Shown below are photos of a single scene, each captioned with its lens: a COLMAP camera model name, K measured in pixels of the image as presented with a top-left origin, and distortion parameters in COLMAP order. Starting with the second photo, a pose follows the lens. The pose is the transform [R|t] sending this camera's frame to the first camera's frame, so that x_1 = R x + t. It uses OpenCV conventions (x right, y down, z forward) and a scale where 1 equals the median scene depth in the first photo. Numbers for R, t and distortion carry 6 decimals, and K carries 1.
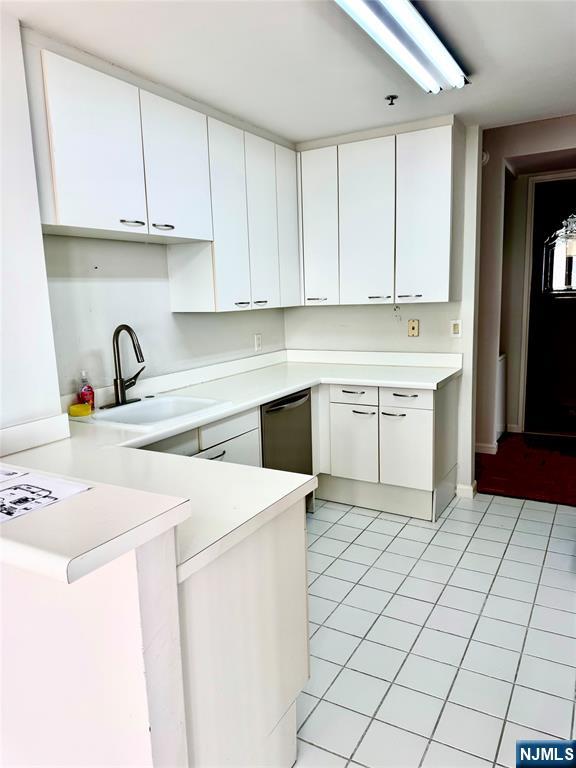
lens RADIAL K [[540.0, 0, 275.9], [0, 540.0, 383.9], [0, 0, 1]] dist [0.094501, -0.134347]
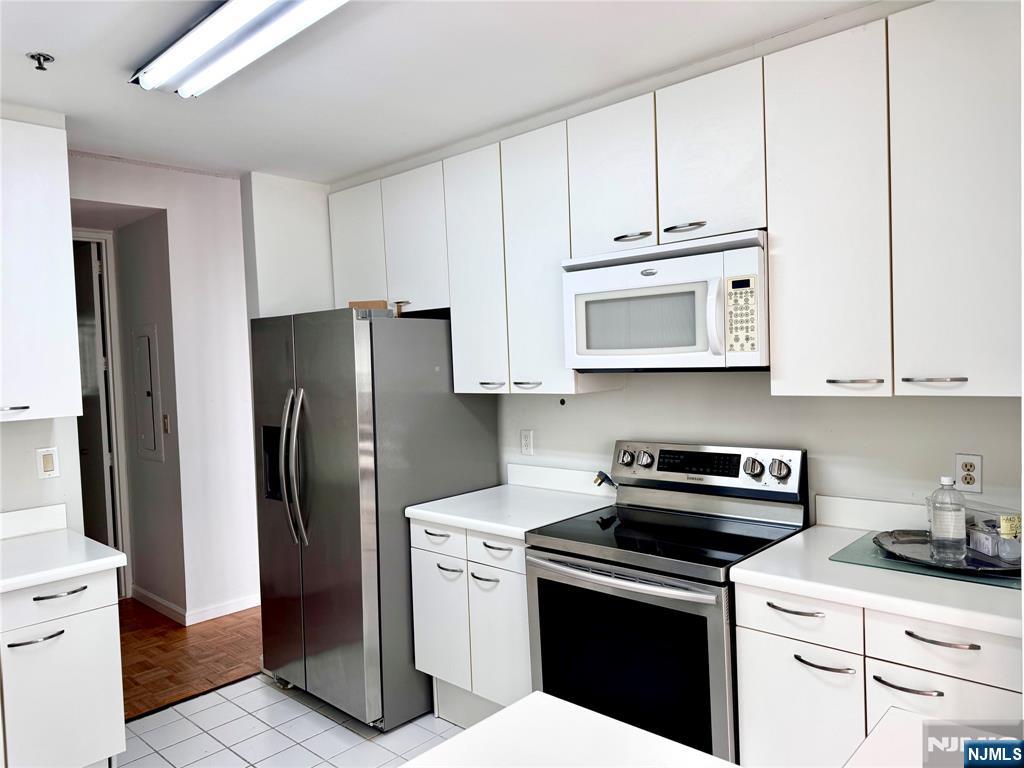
lens RADIAL K [[720.0, 0, 516.0], [0, 720.0, 388.9], [0, 0, 1]] dist [0.094501, -0.134347]
pose [[0.199280, -0.009918, 0.979892, -0.353211], [0.187016, 0.981955, -0.028094, -0.068697], [-0.961932, 0.188854, 0.197538, 0.386079]]
